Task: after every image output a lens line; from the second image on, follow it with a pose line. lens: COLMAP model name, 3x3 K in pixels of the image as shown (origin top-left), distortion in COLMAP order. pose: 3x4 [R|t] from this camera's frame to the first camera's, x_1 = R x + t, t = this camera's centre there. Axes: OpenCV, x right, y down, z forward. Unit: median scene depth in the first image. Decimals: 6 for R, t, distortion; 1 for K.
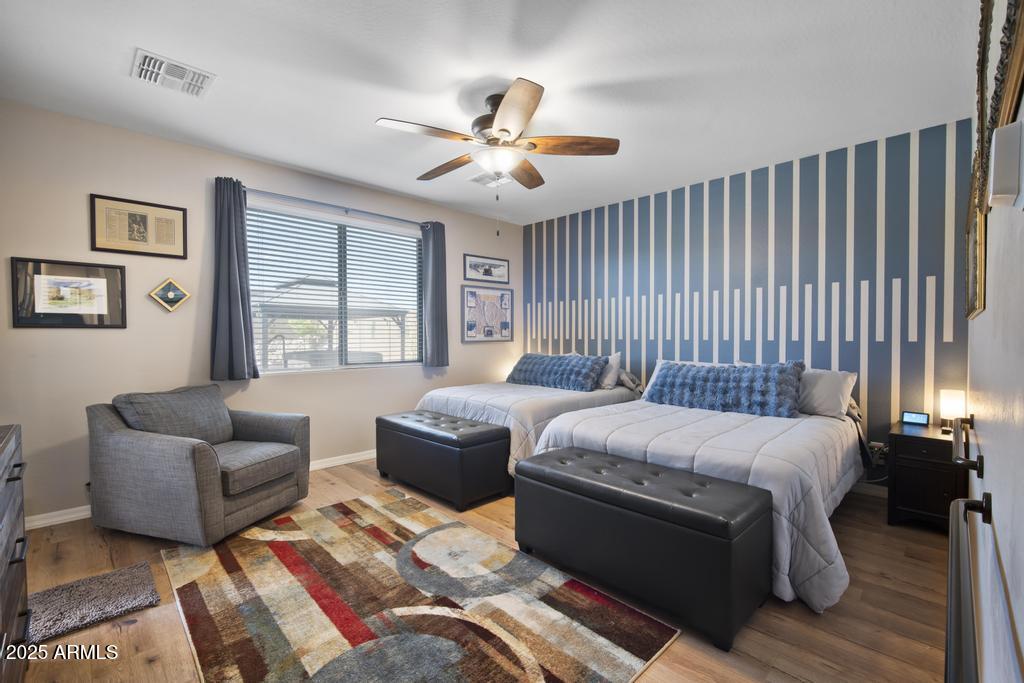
lens RADIAL K [[446.3, 0, 509.5], [0, 446.3, 346.5], [0, 0, 1]] dist [-0.015358, 0.000891]
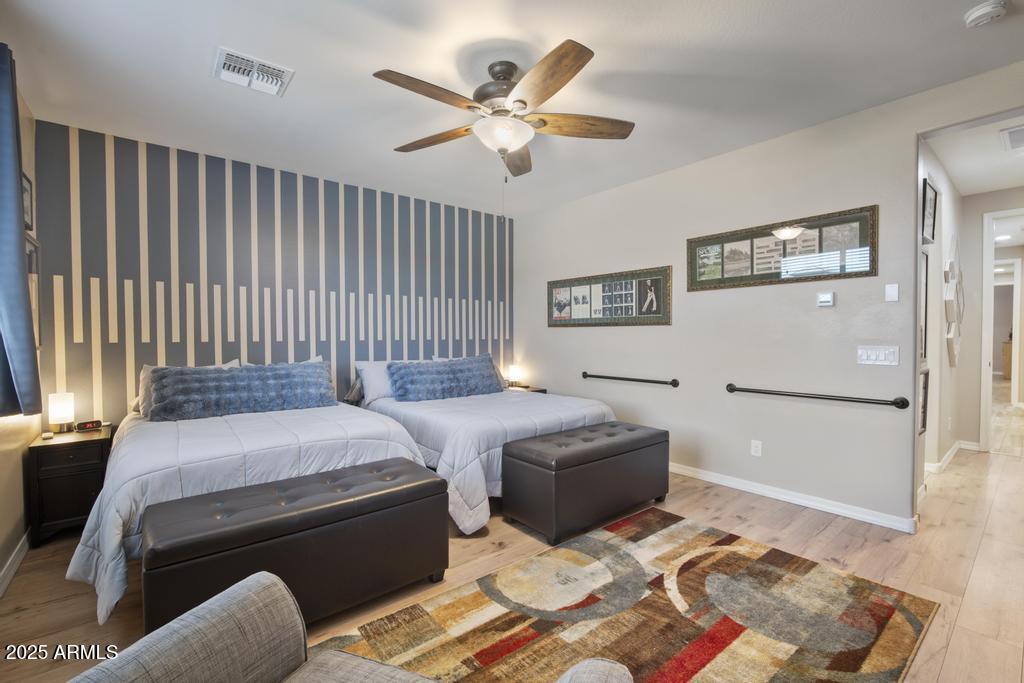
lens RADIAL K [[446.3, 0, 509.5], [0, 446.3, 346.5], [0, 0, 1]] dist [-0.015358, 0.000891]
pose [[0.083858, -0.023086, 0.996210, -0.922362], [0.026552, 0.999428, 0.020925, -0.021756], [-0.996124, 0.024696, 0.084423, 0.935291]]
